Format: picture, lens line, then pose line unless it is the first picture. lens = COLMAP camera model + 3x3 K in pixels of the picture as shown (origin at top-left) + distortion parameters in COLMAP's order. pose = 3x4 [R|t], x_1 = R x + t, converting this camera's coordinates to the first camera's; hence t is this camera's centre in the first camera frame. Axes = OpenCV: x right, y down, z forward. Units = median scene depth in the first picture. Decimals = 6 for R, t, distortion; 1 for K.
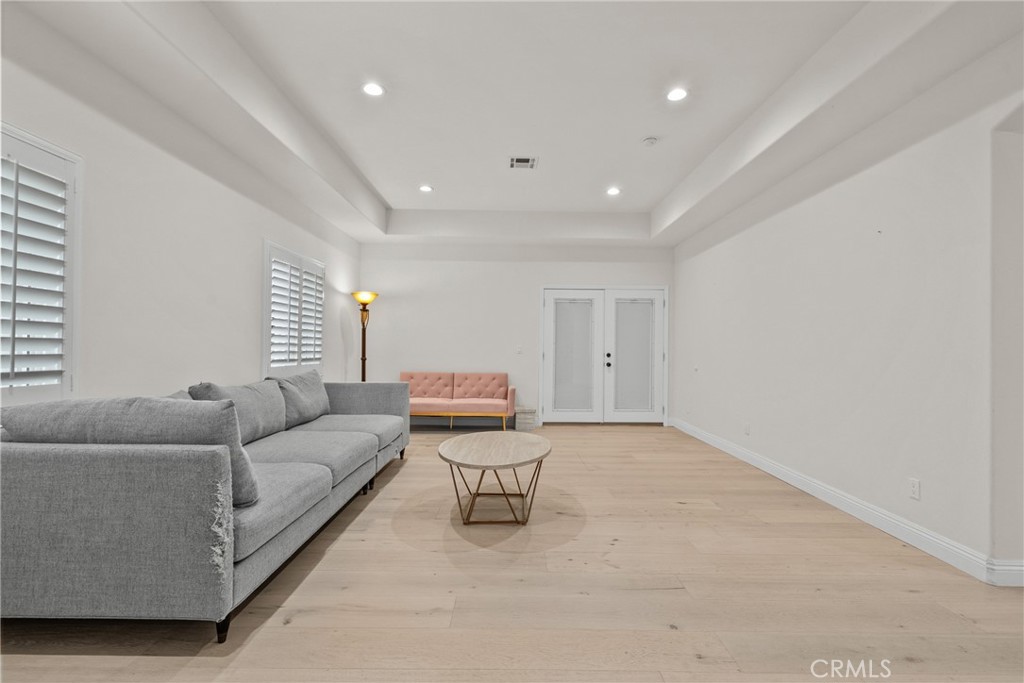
lens RADIAL K [[465.4, 0, 510.2], [0, 465.4, 345.1], [0, 0, 1]] dist [-0.001640, 0.000581]
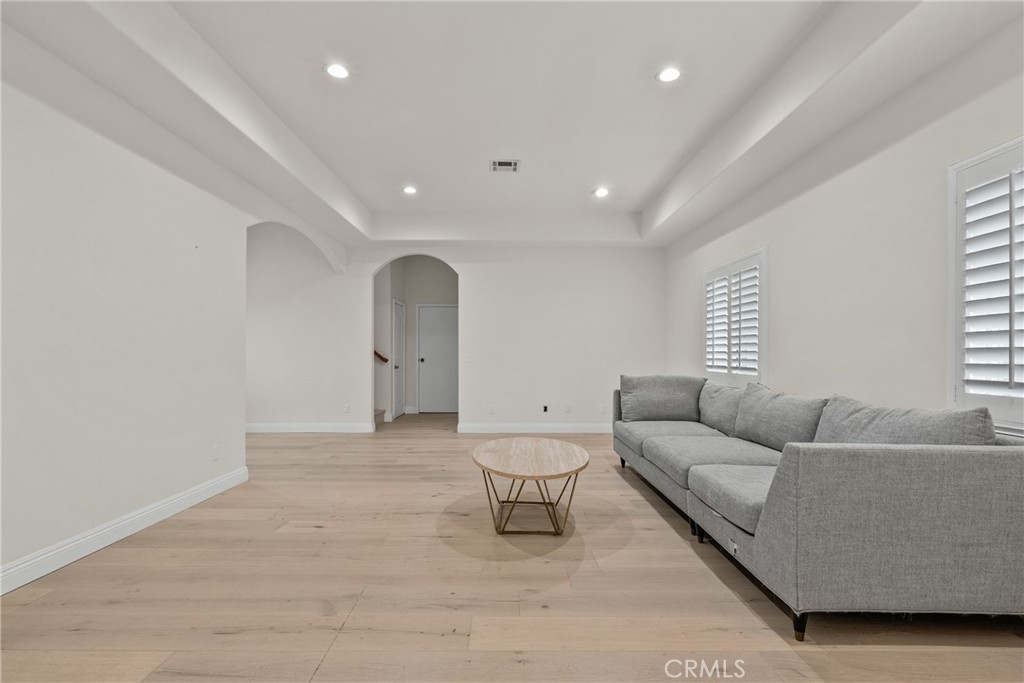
lens RADIAL K [[476.5, 0, 506.7], [0, 476.5, 354.9], [0, 0, 1]] dist [0.000097, 0.000571]
pose [[-0.999917, -0.012589, 0.002676, 0.013131], [-0.012604, 0.999903, -0.005904, 0.012436], [-0.002602, -0.005937, -0.999979, 1.434344]]
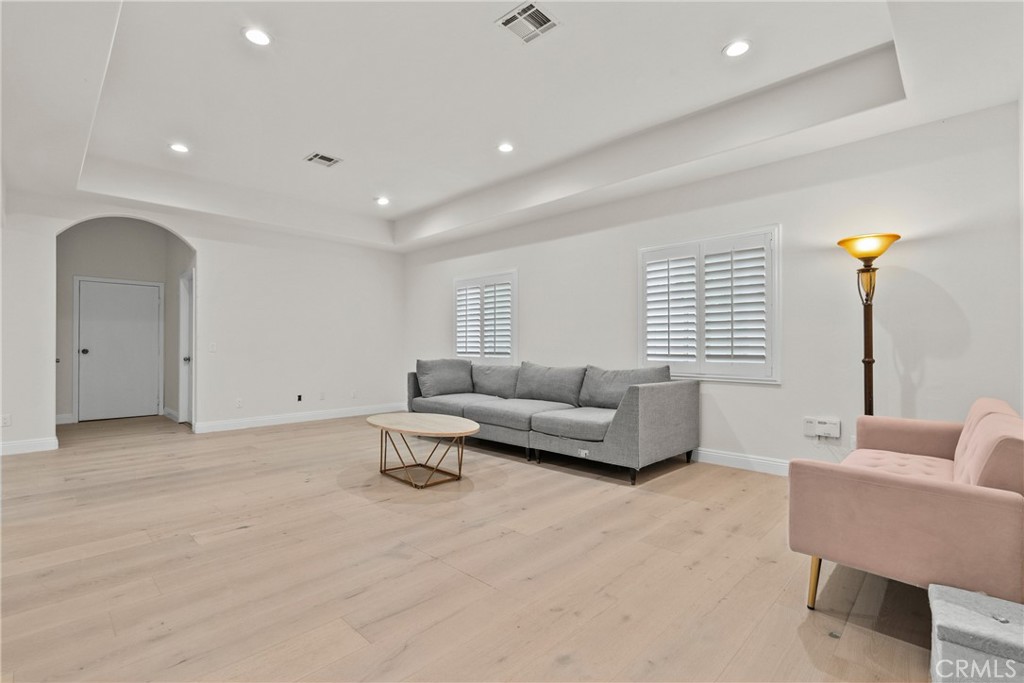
lens RADIAL K [[465.4, 0, 510.2], [0, 465.4, 345.1], [0, 0, 1]] dist [-0.001640, 0.000581]
pose [[-0.701401, -0.013983, -0.712630, 0.470671], [-0.002862, 0.999855, -0.016802, 0.028353], [0.712761, -0.009746, -0.701339, 1.430018]]
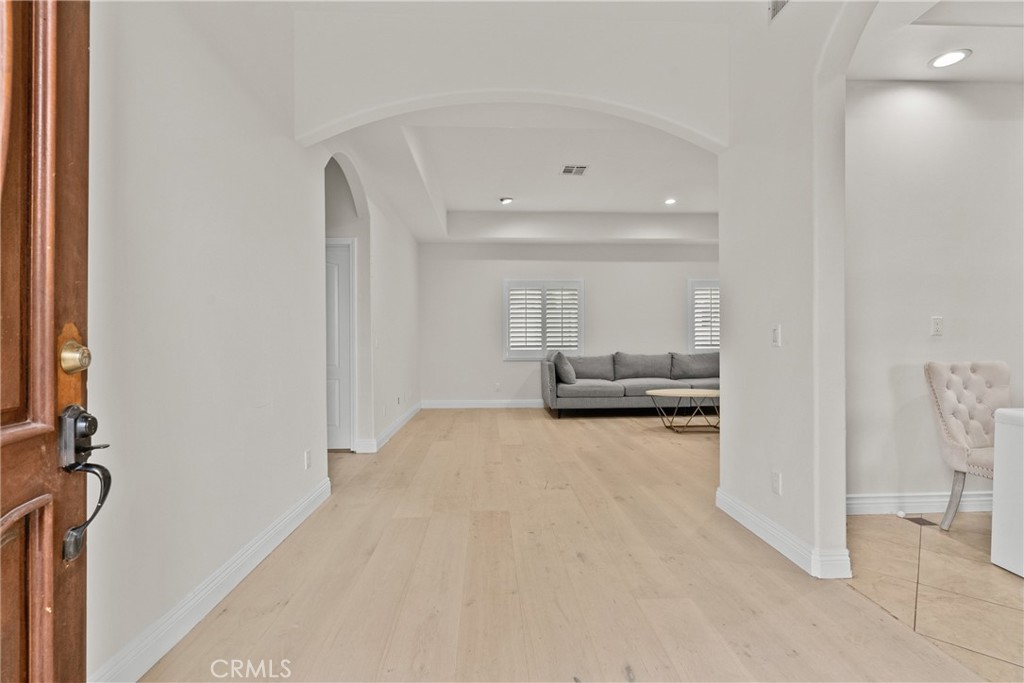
lens RADIAL K [[465.4, 0, 510.2], [0, 465.4, 345.1], [0, 0, 1]] dist [-0.001640, 0.000581]
pose [[0.047173, -0.003772, -0.998880, 1.168997], [0.014157, 0.999895, -0.003107, 0.028152], [0.998786, -0.013994, 0.047221, 0.177918]]
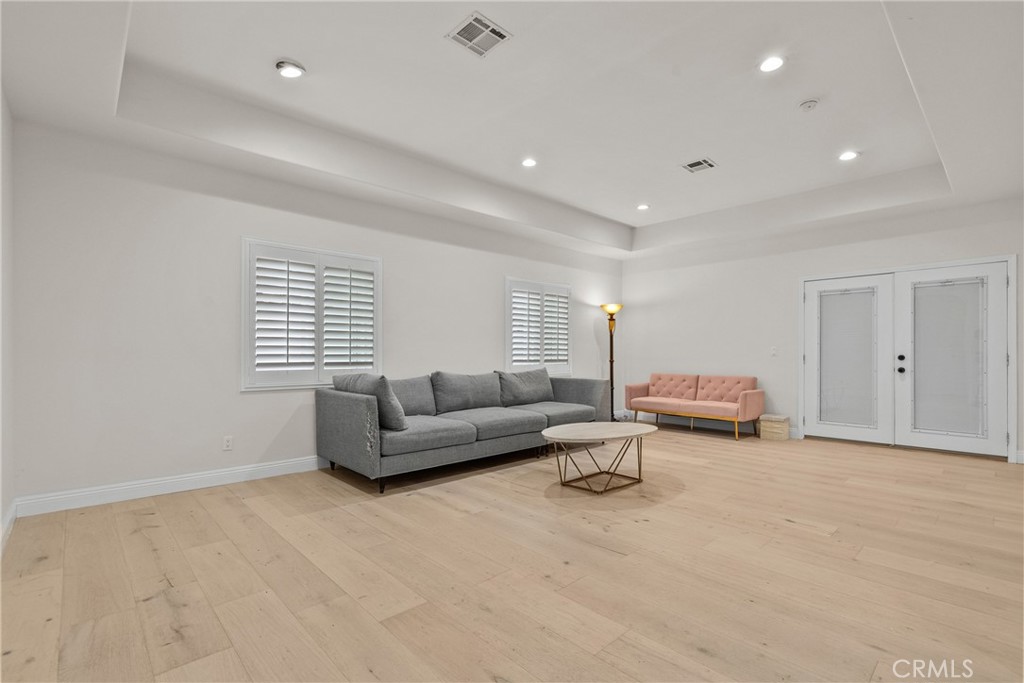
lens RADIAL K [[469.1, 0, 510.5], [0, 469.1, 351.6], [0, 0, 1]] dist [-0.001681, 0.000613]
pose [[0.682743, -0.011248, -0.730572, 0.499934], [0.011001, 0.999926, -0.005115, 0.012306], [0.730576, -0.004545, 0.682816, 0.003671]]
